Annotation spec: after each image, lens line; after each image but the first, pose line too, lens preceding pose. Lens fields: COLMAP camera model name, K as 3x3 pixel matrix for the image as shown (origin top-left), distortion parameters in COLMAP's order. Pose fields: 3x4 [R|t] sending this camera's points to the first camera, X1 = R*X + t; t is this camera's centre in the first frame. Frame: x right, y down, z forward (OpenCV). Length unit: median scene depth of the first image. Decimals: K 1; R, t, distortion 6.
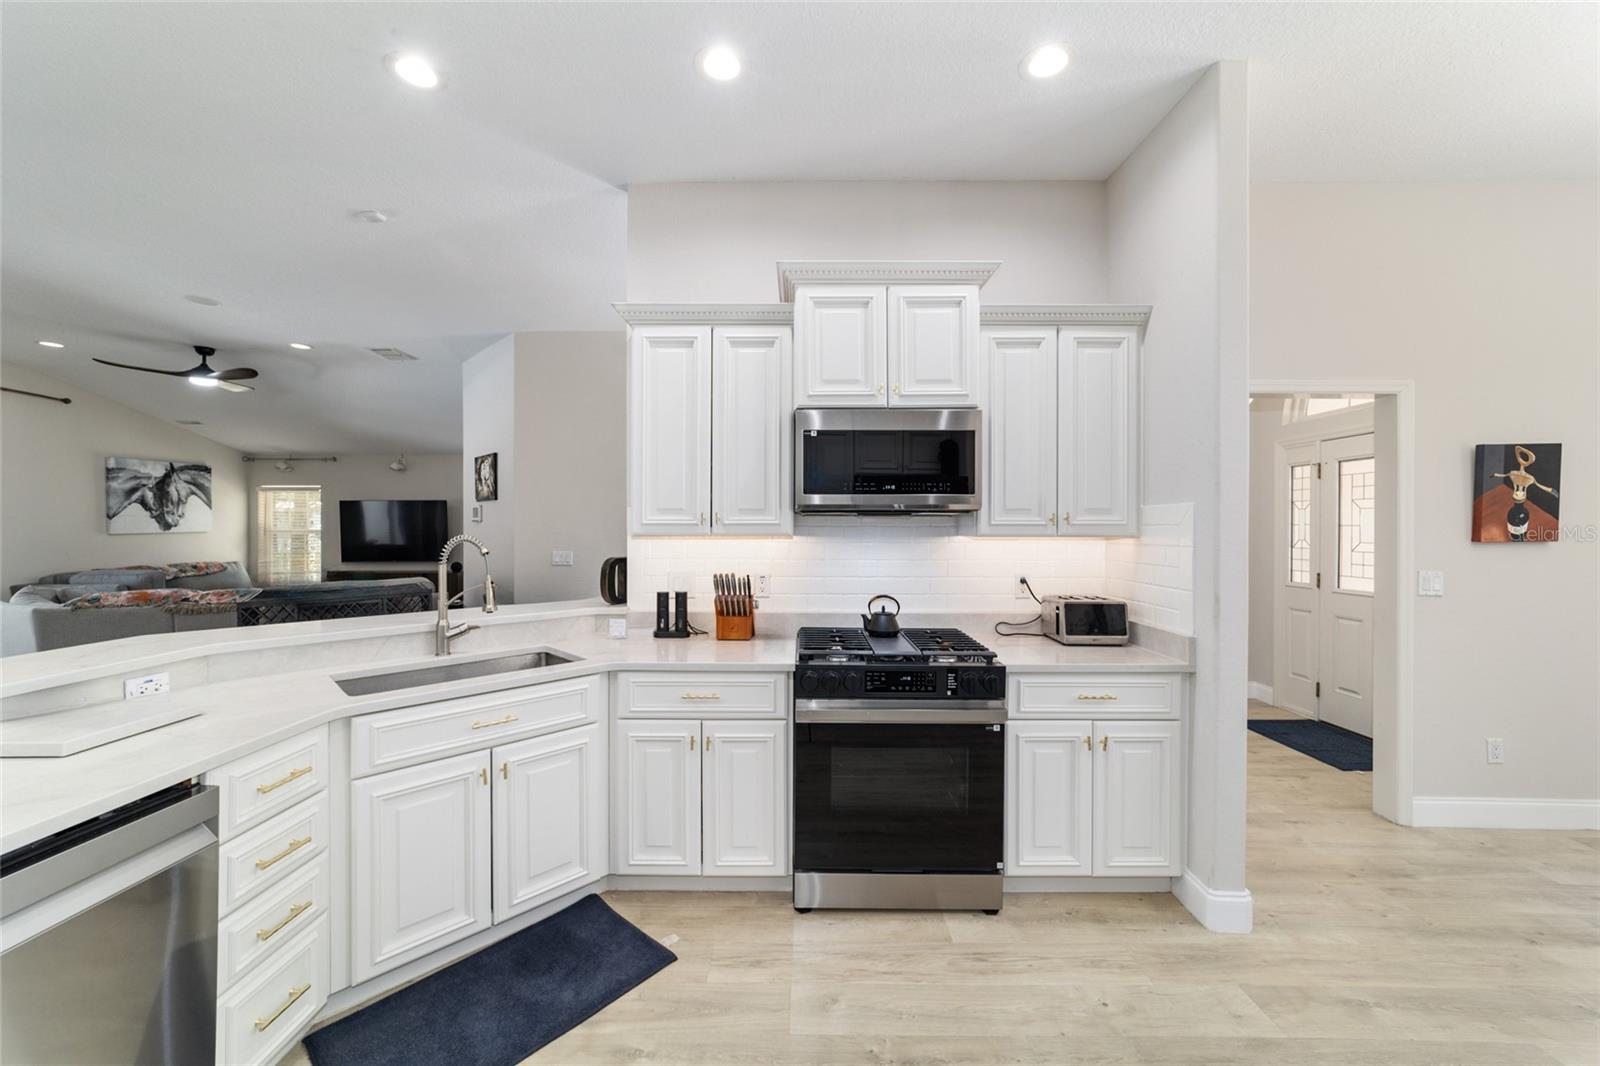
lens RADIAL K [[617.0, 0, 788.8], [0, 617.0, 530.5], [0, 0, 1]] dist [-0.014014, 0.007220]
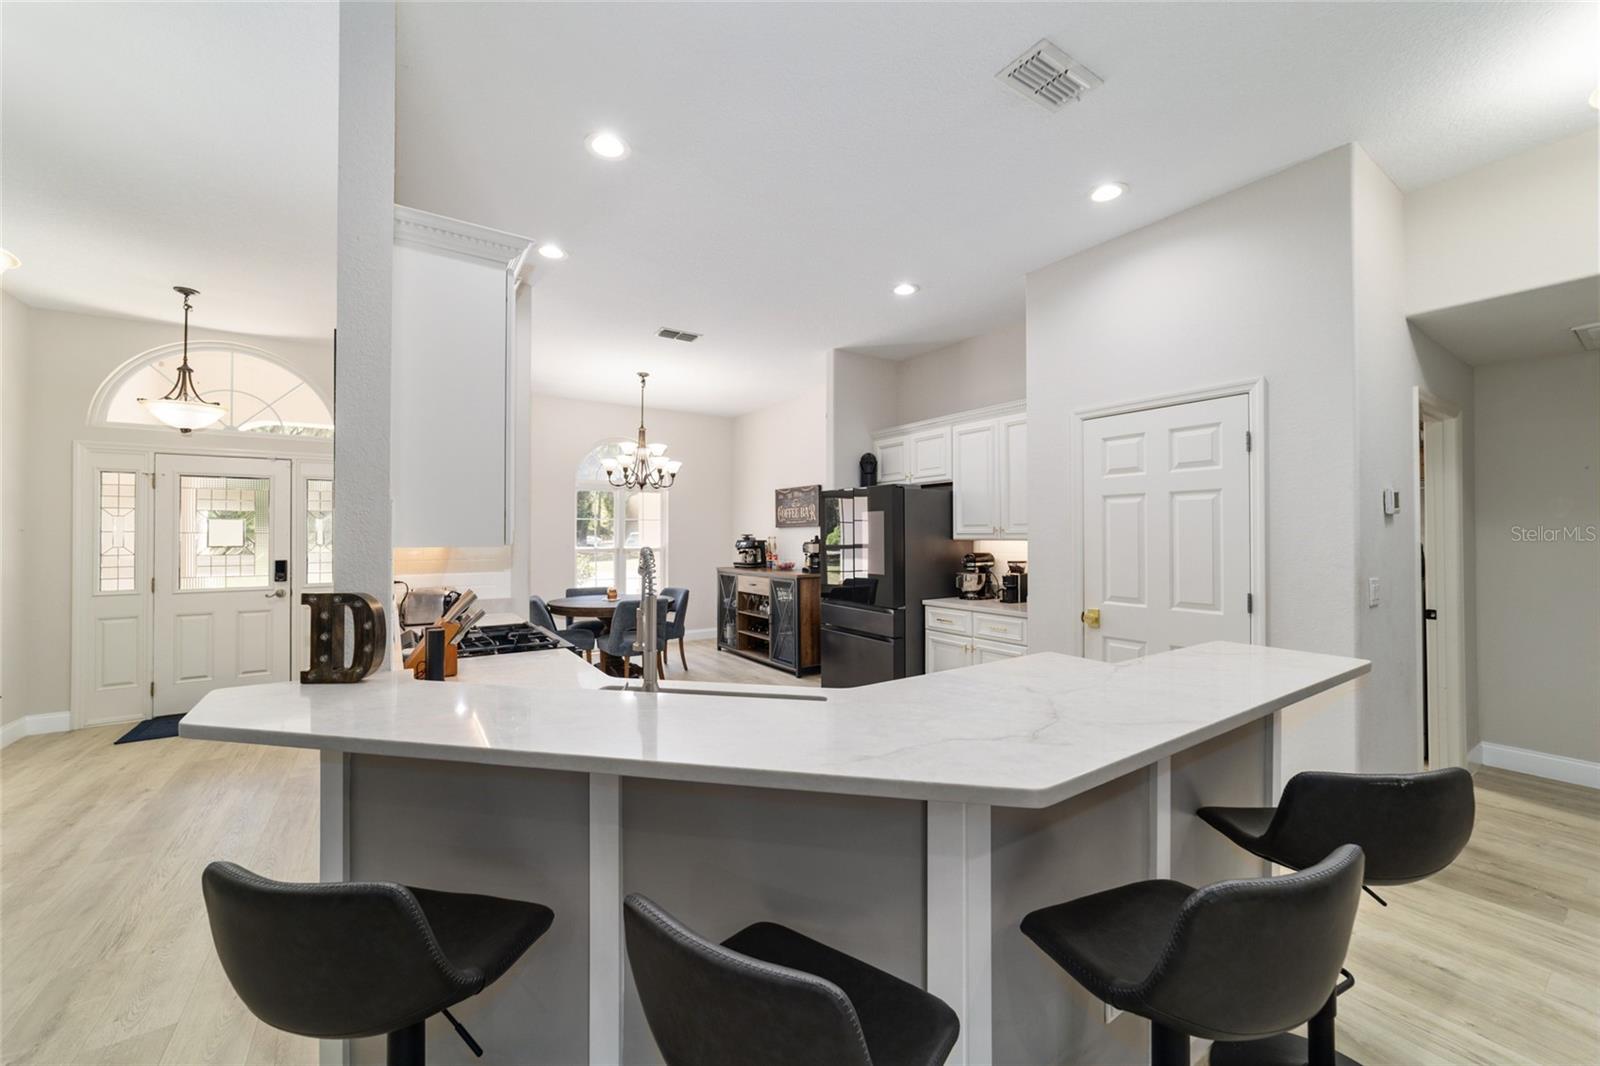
lens RADIAL K [[617.0, 0, 804.6], [0, 617.0, 529.9], [0, 0, 1]] dist [-0.014014, 0.007220]
pose [[-0.569427, 0.005566, 0.822023, -1.024134], [0.004730, 0.999983, -0.003494, -0.006500], [-0.822028, 0.001899, -0.569444, 1.079130]]
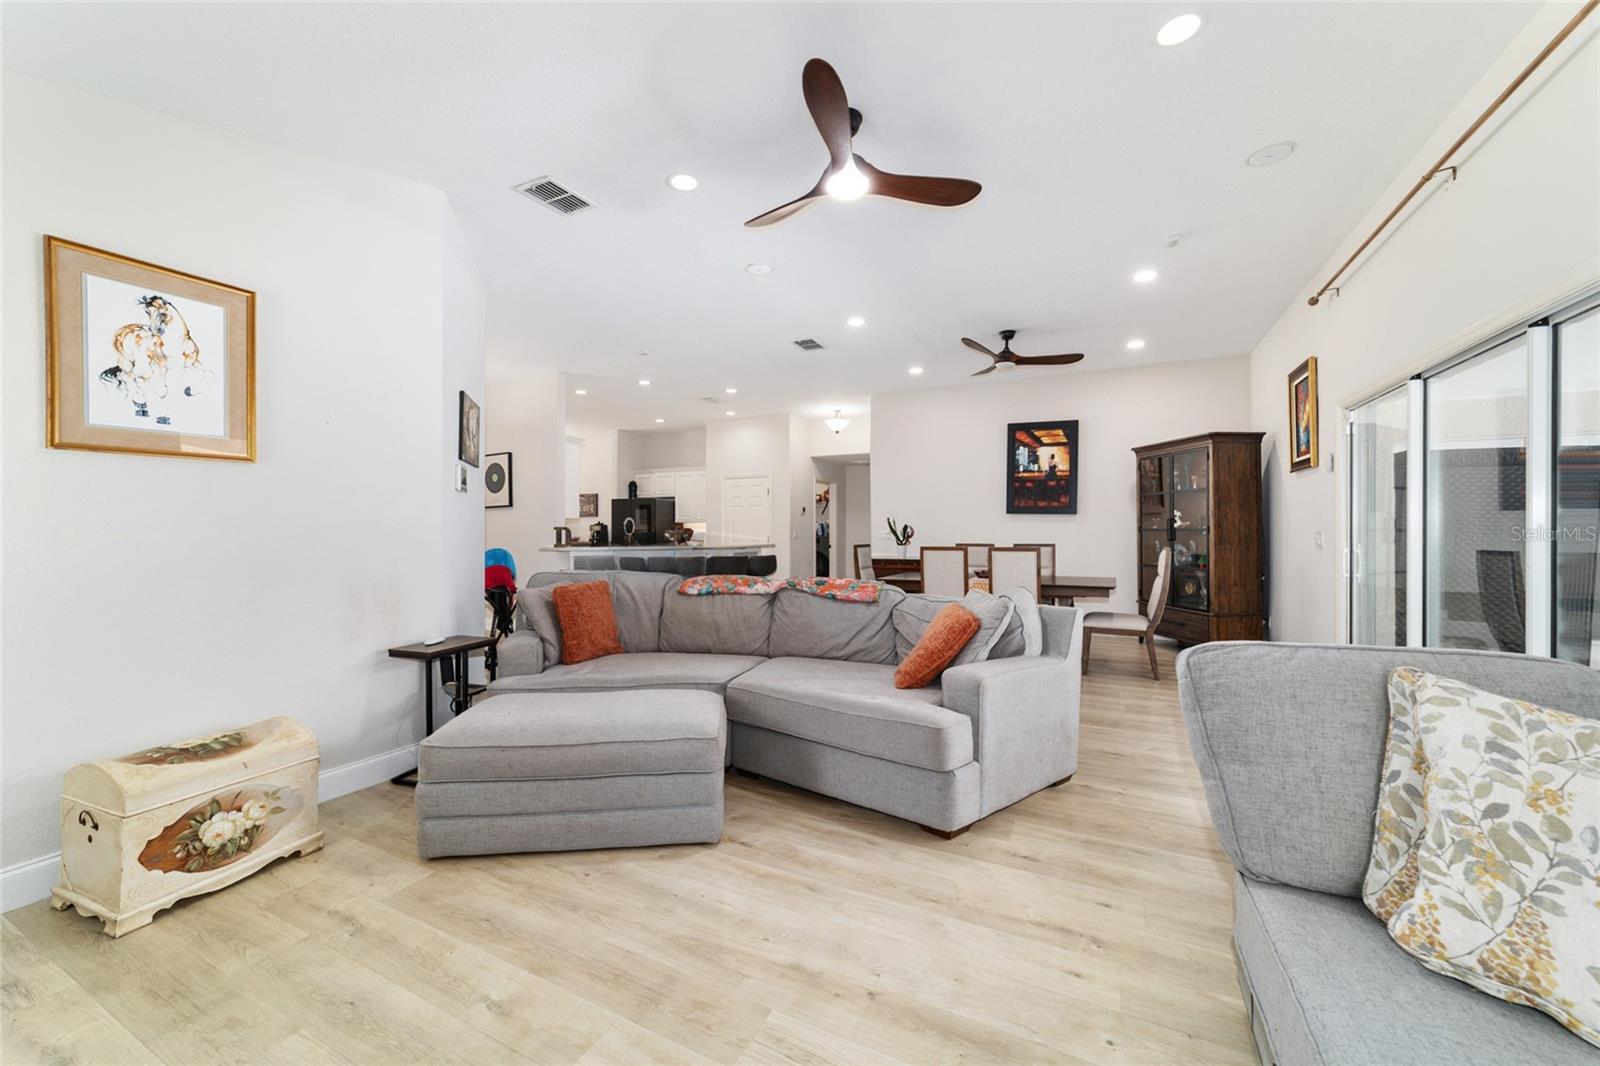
lens RADIAL K [[617.0, 0, 803.2], [0, 617.0, 534.9], [0, 0, 1]] dist [-0.014014, 0.007220]
pose [[-0.897330, -0.004379, 0.441338, -2.354607], [-0.000838, 0.999966, 0.008218, 0.064554], [-0.441359, 0.007004, -0.897303, 2.983820]]
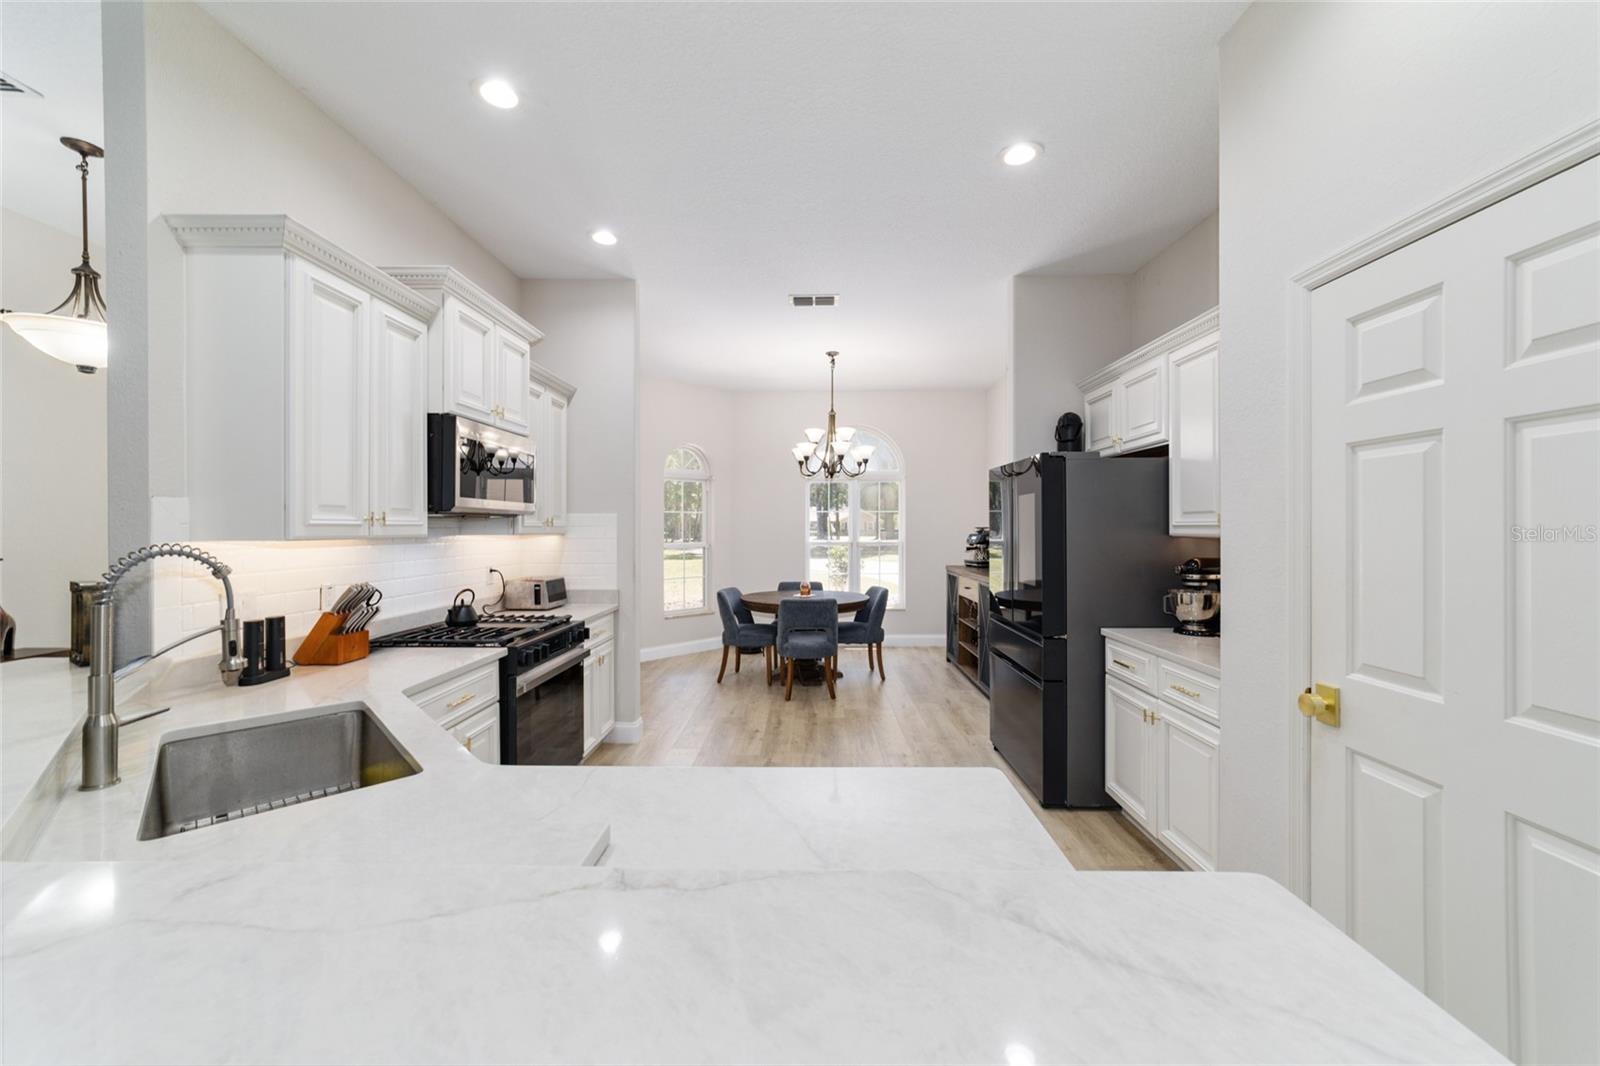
lens RADIAL K [[617.0, 0, 798.8], [0, 617.0, 532.3], [0, 0, 1]] dist [-0.014014, 0.007220]
pose [[0.013521, -0.009130, 0.999867, -0.922995], [0.007287, 0.999933, 0.009032, -0.003445], [-0.999882, 0.007164, 0.013587, 0.372703]]
